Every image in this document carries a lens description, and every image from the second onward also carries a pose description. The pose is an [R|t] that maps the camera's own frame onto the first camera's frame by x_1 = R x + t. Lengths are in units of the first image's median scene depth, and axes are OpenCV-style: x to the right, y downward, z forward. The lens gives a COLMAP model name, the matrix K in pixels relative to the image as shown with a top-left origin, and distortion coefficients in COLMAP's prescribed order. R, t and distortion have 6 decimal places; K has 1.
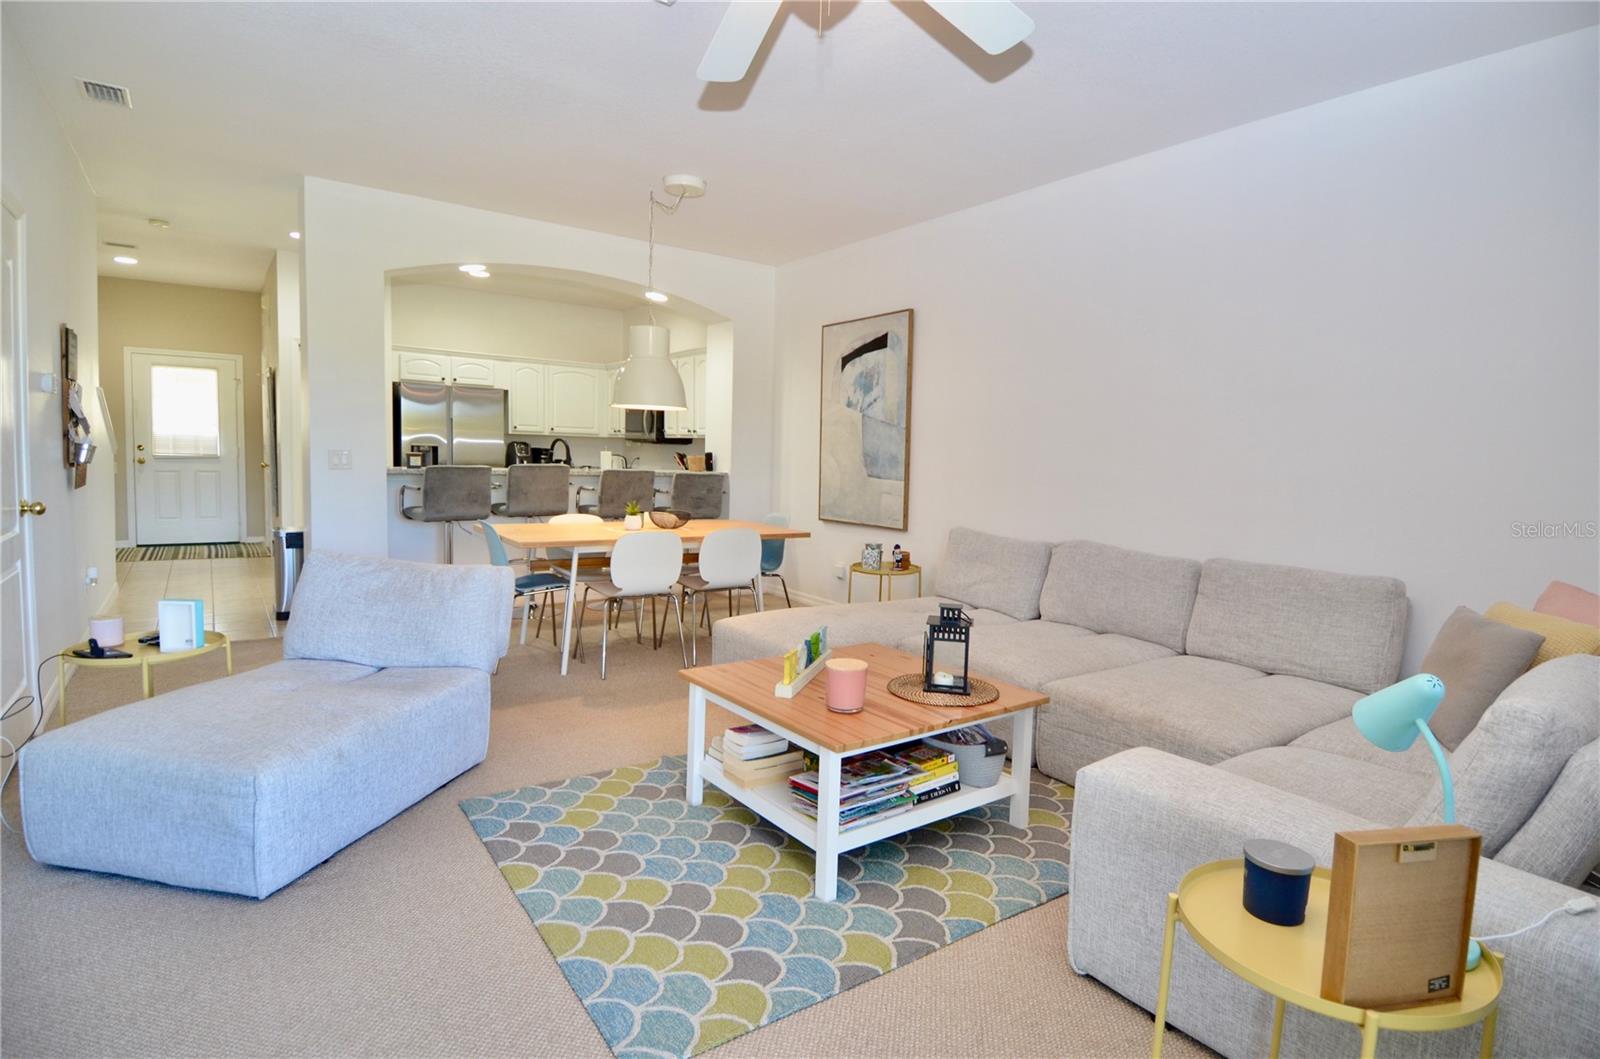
lens RADIAL K [[830.4, 0, 812.7], [0, 830.4, 520.5], [0, 0, 1]] dist [0.040181, -0.051084]
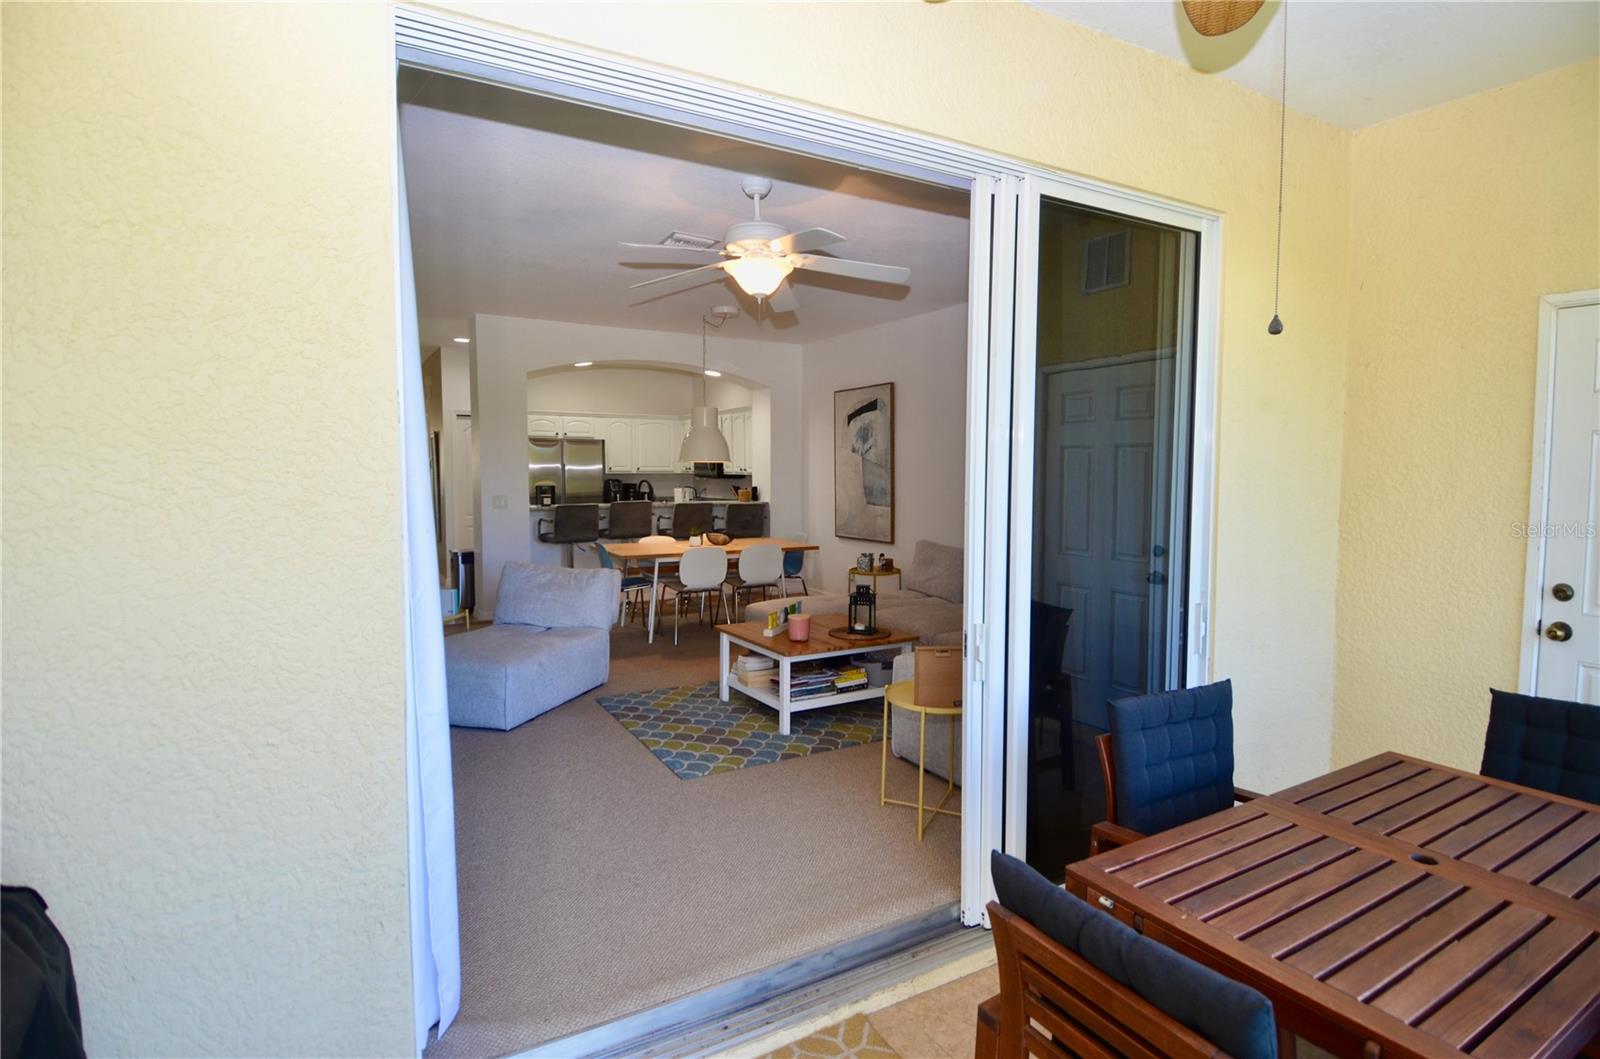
lens RADIAL K [[819.9, 0, 796.7], [0, 819.9, 519.4], [0, 0, 1]] dist [0.030195, -0.051845]
pose [[0.993719, -0.021509, -0.109819, 0.110322], [0.019328, 0.999595, -0.020892, -0.002234], [0.110223, 0.018638, 0.993732, -0.376628]]
